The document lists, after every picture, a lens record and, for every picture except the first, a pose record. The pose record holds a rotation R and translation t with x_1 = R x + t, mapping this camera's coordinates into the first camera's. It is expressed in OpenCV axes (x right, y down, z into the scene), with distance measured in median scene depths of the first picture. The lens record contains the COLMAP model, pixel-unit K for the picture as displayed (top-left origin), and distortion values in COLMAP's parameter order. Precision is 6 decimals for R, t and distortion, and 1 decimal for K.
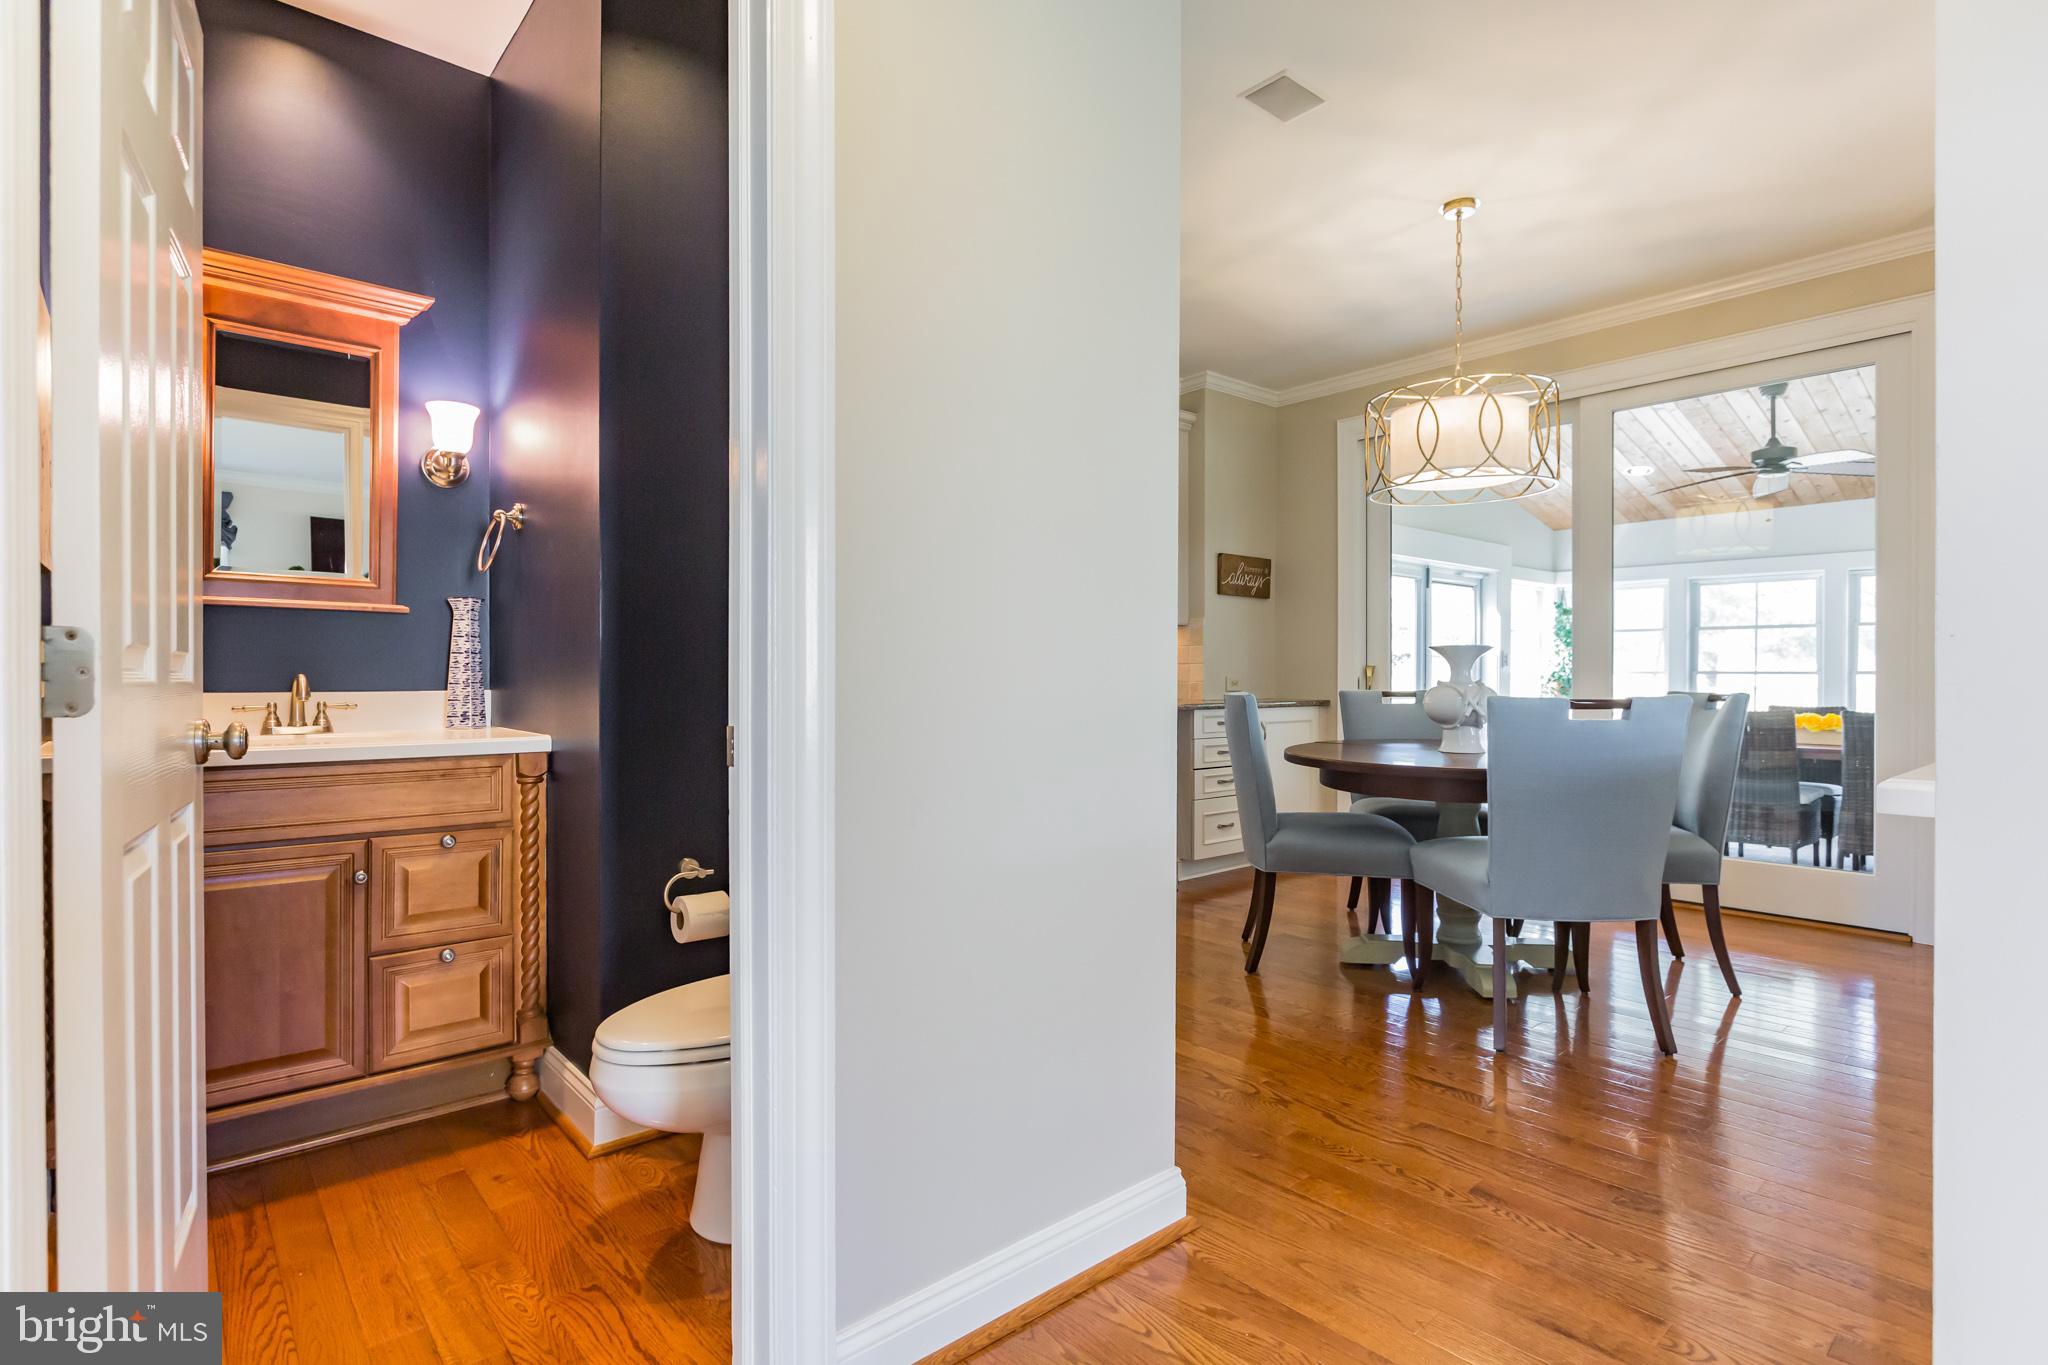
lens RADIAL K [[1022.0, 0, 1024.7], [0, 1022.0, 681.8], [0, 0, 1]] dist [0.002174, 0.000379]
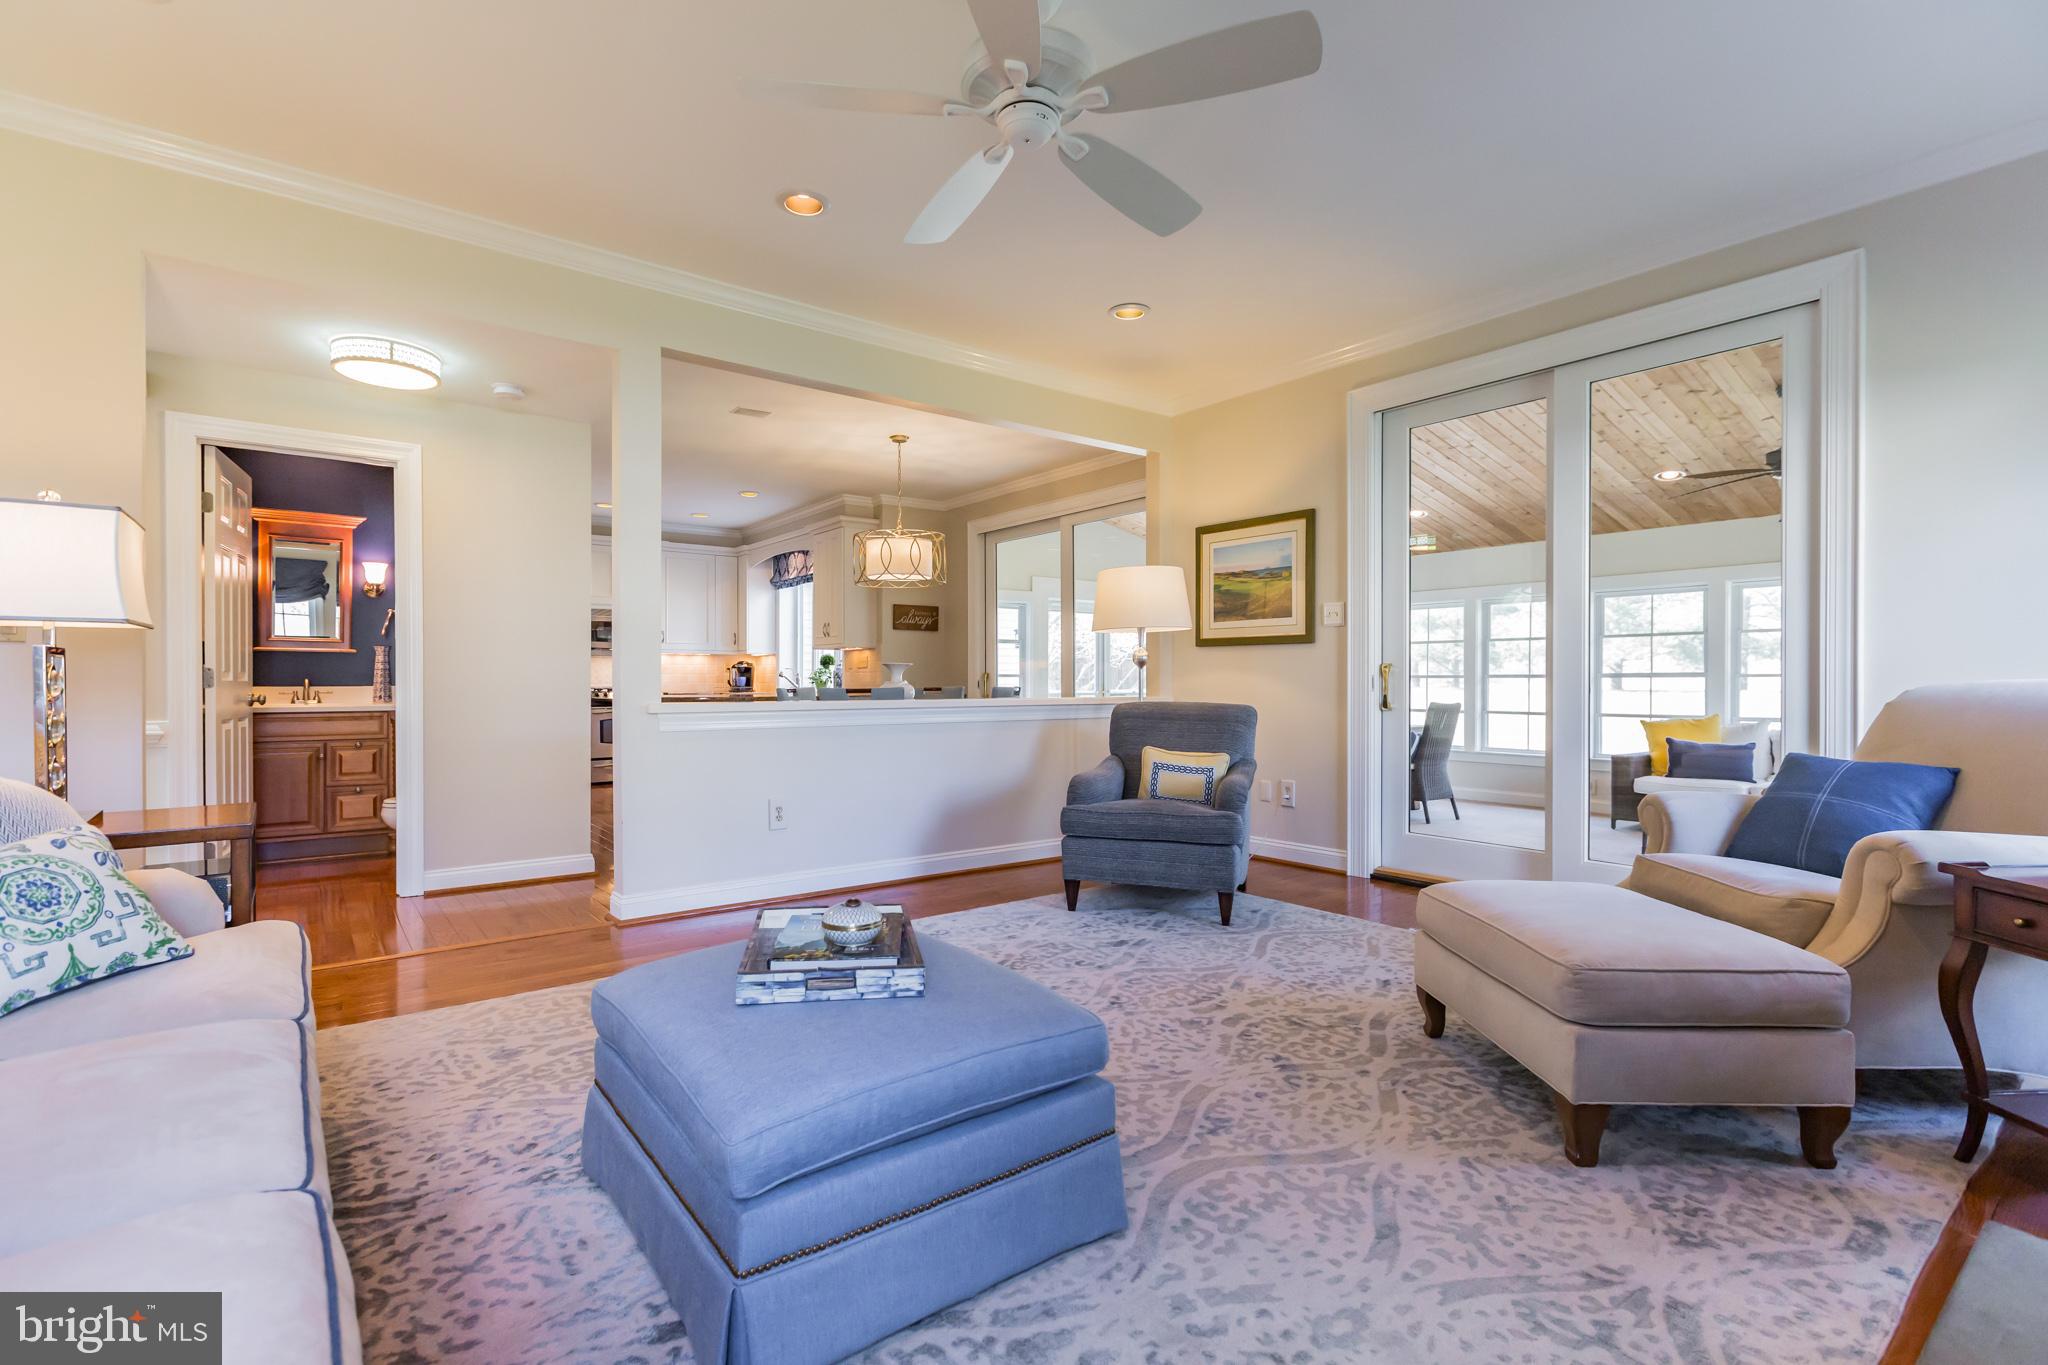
lens RADIAL K [[935.1, 0, 1021.8], [0, 935.1, 685.3], [0, 0, 1]] dist [-0.000283, 0.000350]
pose [[0.998582, -0.002073, -0.053187, 1.100338], [0.002053, 0.999998, -0.000431, 0.012055], [0.053188, 0.000321, 0.998584, -1.123229]]
